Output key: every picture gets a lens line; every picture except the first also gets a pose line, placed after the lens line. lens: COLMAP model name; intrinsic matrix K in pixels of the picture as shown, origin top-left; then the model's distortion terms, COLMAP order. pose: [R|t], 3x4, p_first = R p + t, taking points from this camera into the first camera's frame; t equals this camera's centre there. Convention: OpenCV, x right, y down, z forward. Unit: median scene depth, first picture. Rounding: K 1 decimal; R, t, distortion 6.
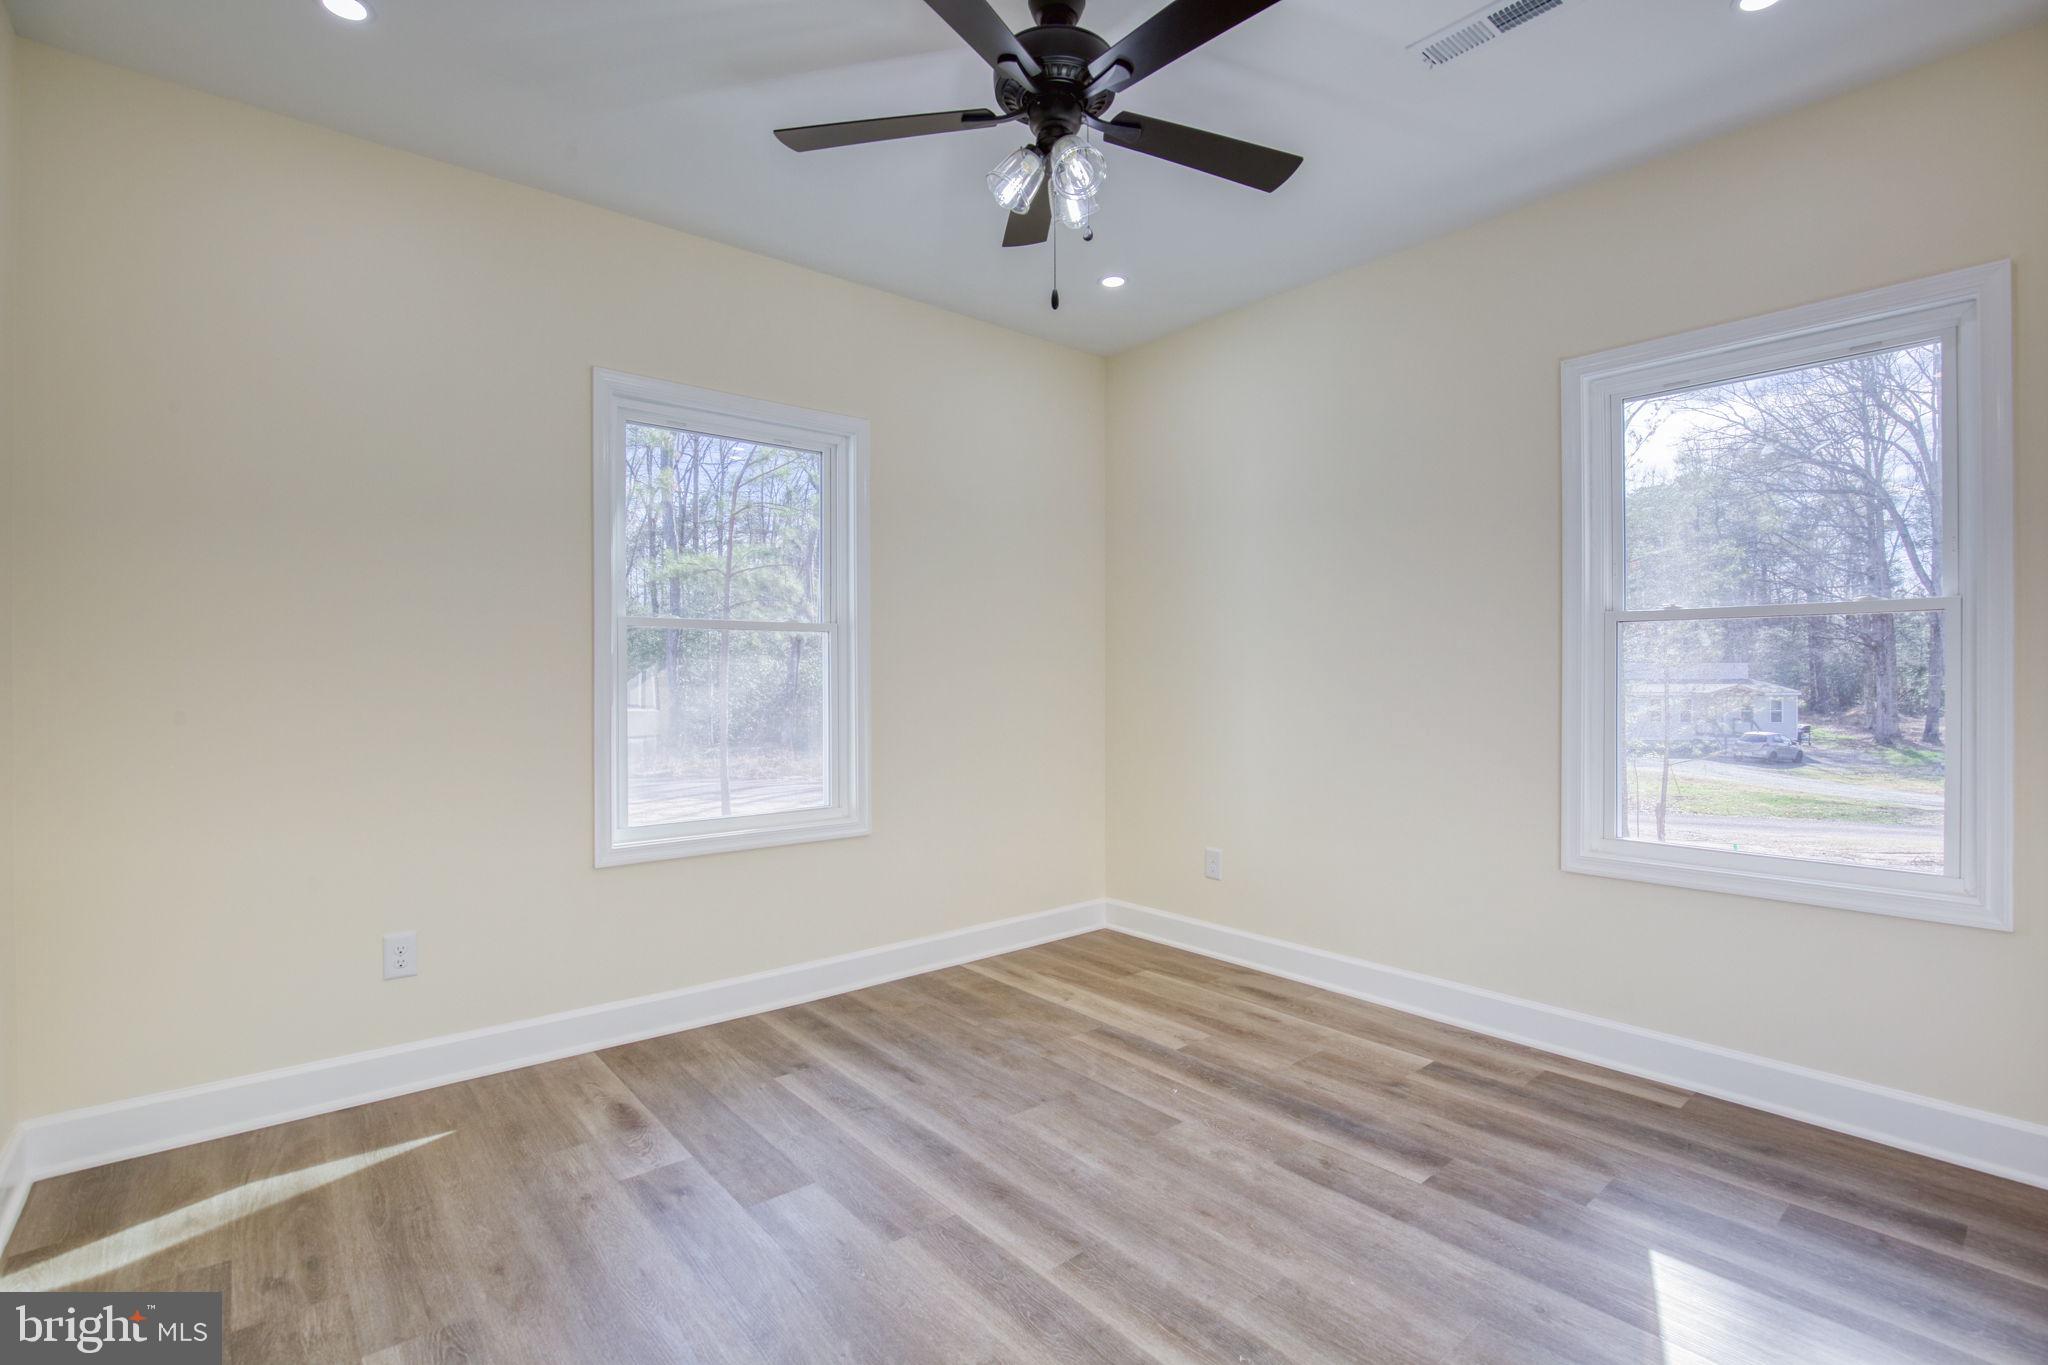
lens RADIAL K [[941.1, 0, 1028.5], [0, 941.1, 680.8], [0, 0, 1]] dist [-0.036340, 0.008082]
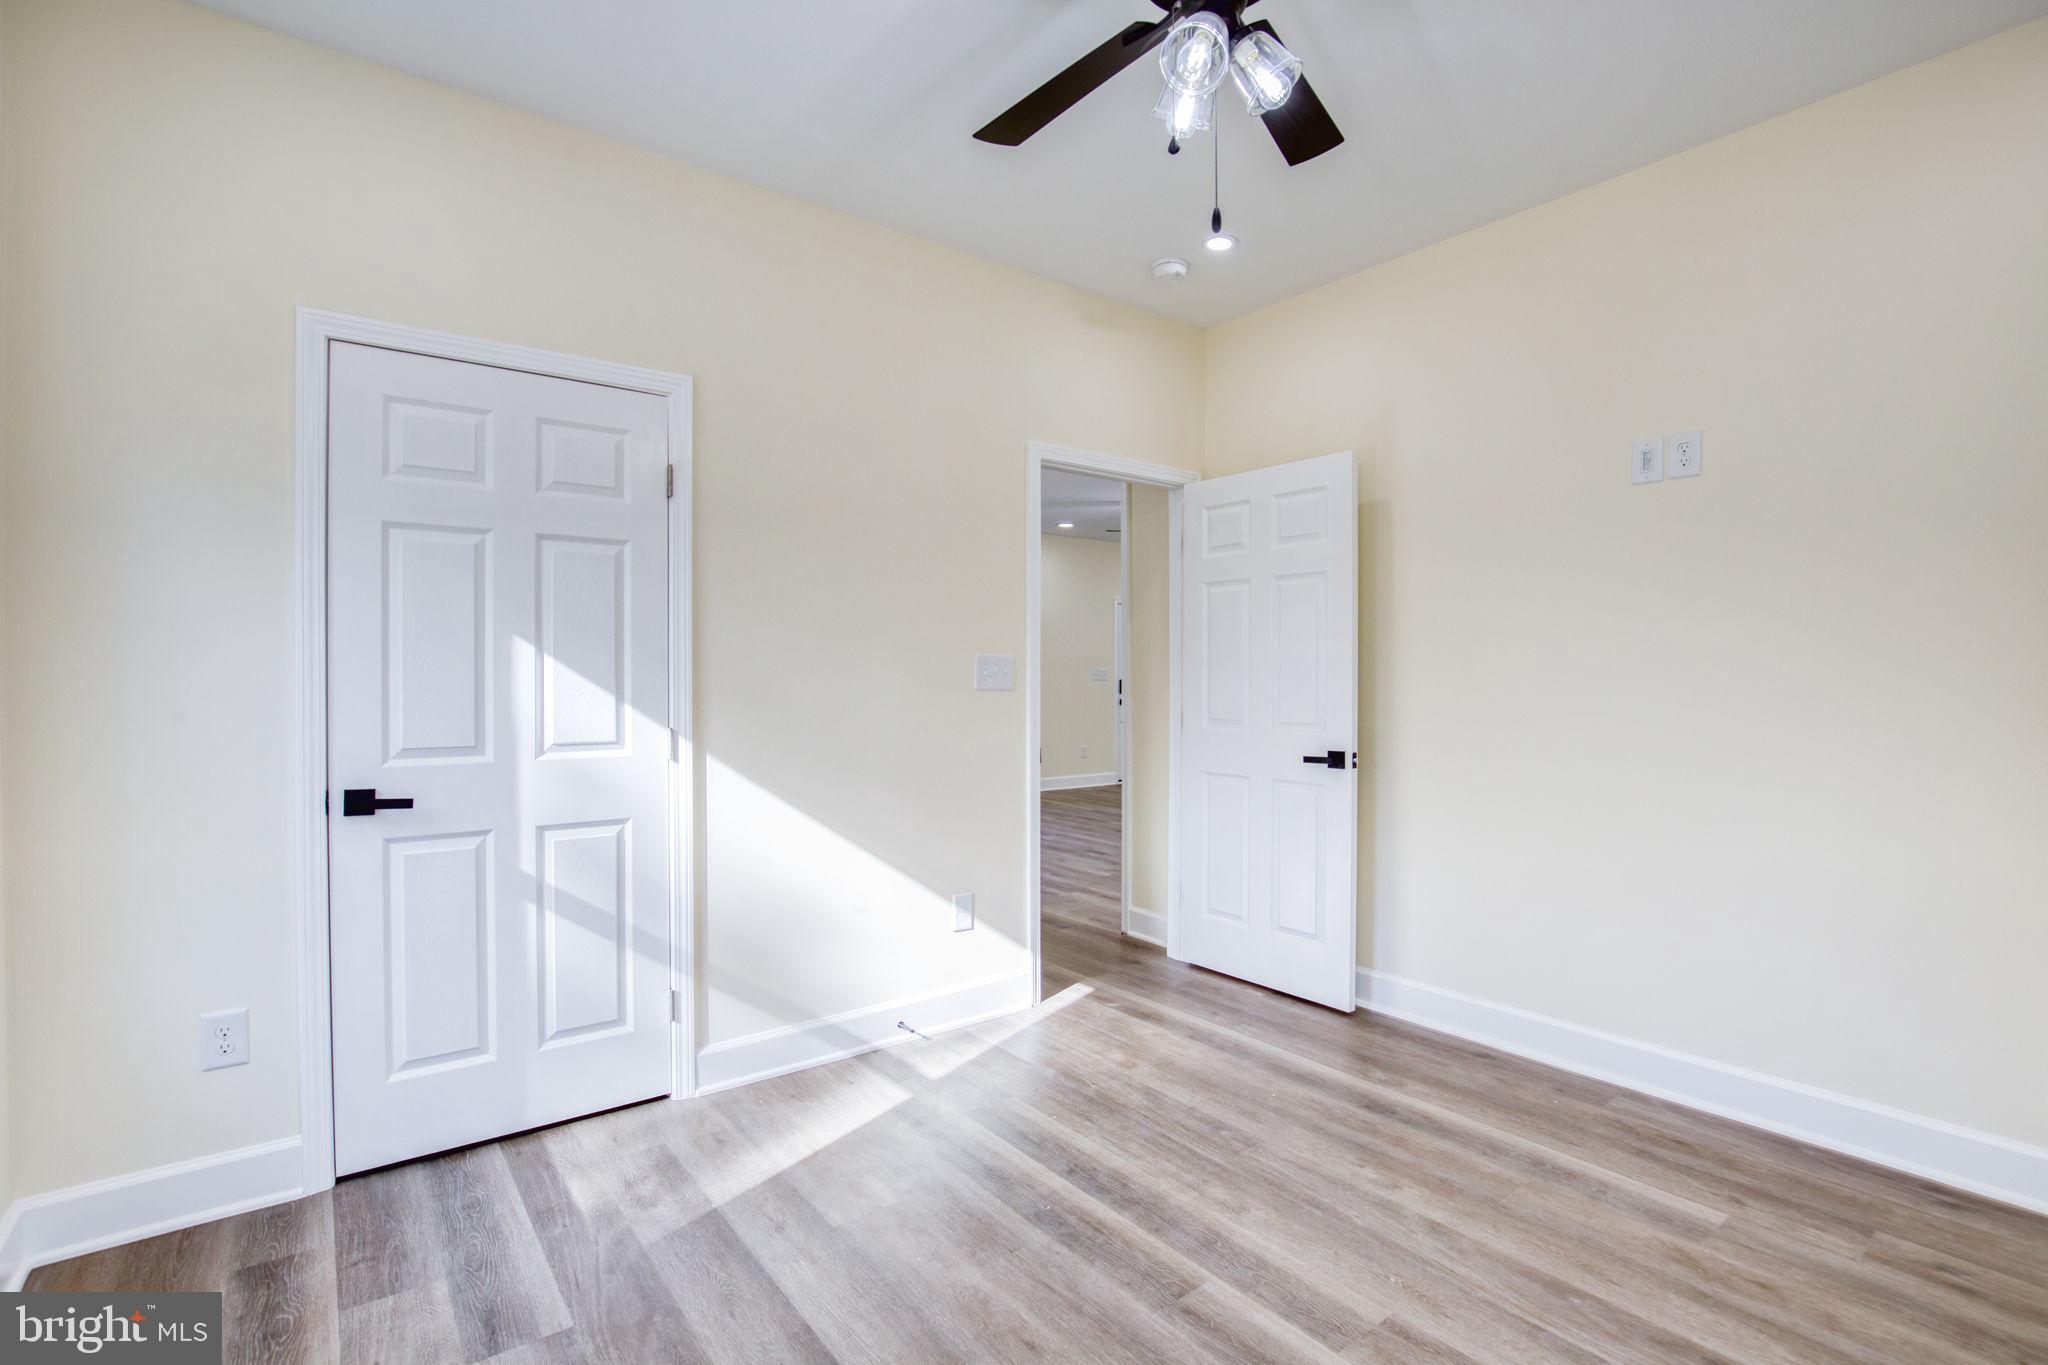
lens RADIAL K [[941.1, 0, 1028.5], [0, 941.1, 680.8], [0, 0, 1]] dist [-0.036340, 0.008082]
pose [[-0.998891, 0.003014, 0.046978, 0.167922], [0.003606, 0.999915, 0.012516, -0.026468], [-0.046936, 0.012672, -0.998818, 2.002623]]
